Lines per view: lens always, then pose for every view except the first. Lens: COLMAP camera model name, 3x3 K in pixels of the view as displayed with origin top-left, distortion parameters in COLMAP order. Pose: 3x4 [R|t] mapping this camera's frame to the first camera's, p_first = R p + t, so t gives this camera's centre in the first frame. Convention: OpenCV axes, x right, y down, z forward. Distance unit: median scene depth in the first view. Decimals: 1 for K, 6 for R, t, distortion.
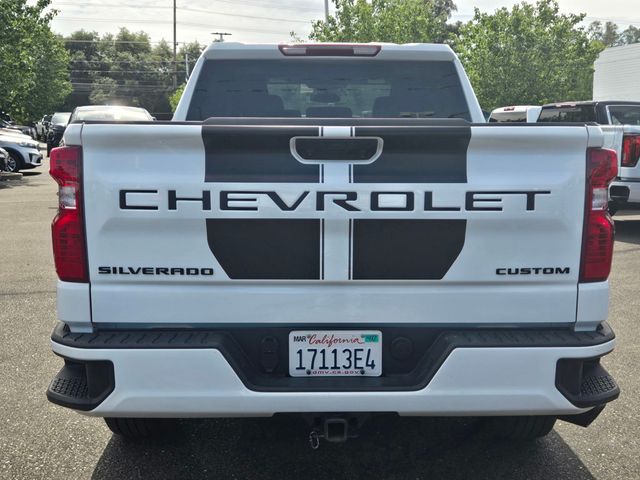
lens RADIAL K [[753.5, 0, 321.3], [0, 753.5, 263.1], [0, 0, 1]] dist [0.103158, -0.042159]
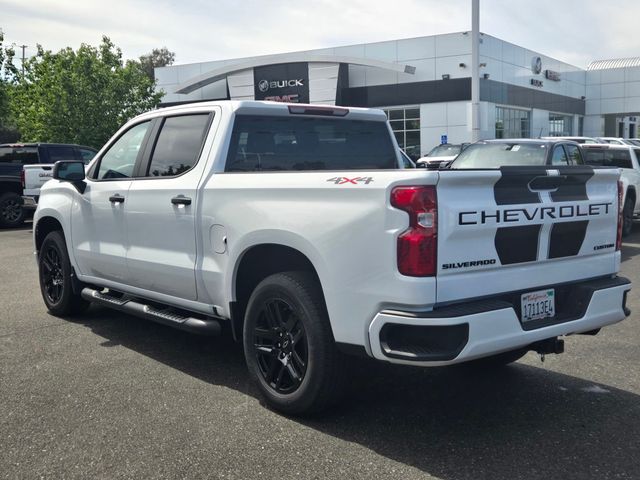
lens RADIAL K [[753.5, 0, 321.3], [0, 753.5, 263.1], [0, 0, 1]] dist [0.103158, -0.042159]
pose [[0.782850, -0.084717, 0.616416, -1.428985], [0.111100, 0.993799, -0.004516, -0.018522], [-0.612211, 0.072019, 0.787408, -0.034720]]
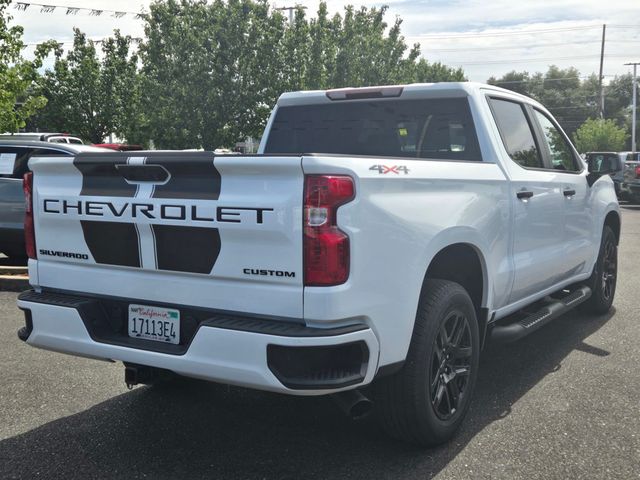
lens RADIAL K [[753.5, 0, 321.3], [0, 753.5, 263.1], [0, 0, 1]] dist [0.103158, -0.042159]
pose [[0.837764, 0.065429, -0.542099, 1.036585], [-0.083639, 0.996456, -0.008989, -0.001490], [0.539589, 0.052871, 0.840267, 0.013025]]
